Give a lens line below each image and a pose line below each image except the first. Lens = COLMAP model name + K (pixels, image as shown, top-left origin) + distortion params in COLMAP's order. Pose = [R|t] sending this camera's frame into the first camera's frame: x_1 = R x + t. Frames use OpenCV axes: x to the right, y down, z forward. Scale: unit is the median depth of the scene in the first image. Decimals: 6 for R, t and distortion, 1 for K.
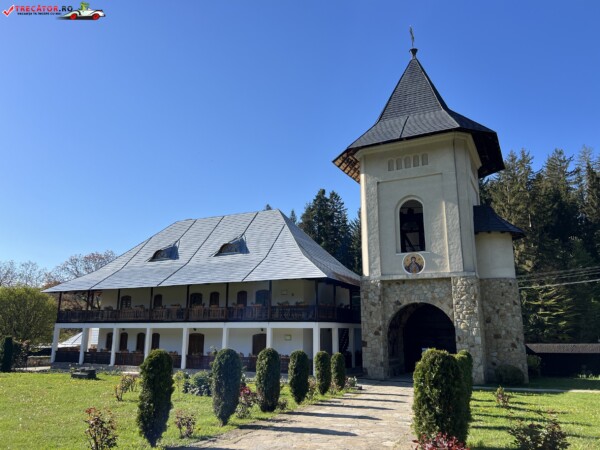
lens RADIAL K [[451.2, 0, 300.4], [0, 451.2, 225.5], [0, 0, 1]] dist [0.034872, -0.043125]
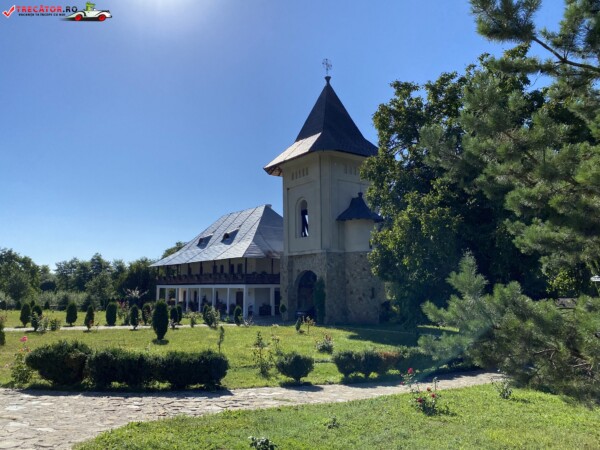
lens RADIAL K [[454.9, 0, 300.0], [0, 454.9, 225.0], [0, 0, 1]] dist [0.078857, -0.082725]
pose [[0.880045, -0.073545, -0.469162, 0.844642], [0.119648, 0.990403, 0.069180, -0.073853], [0.459571, -0.117016, 0.880399, -0.271854]]
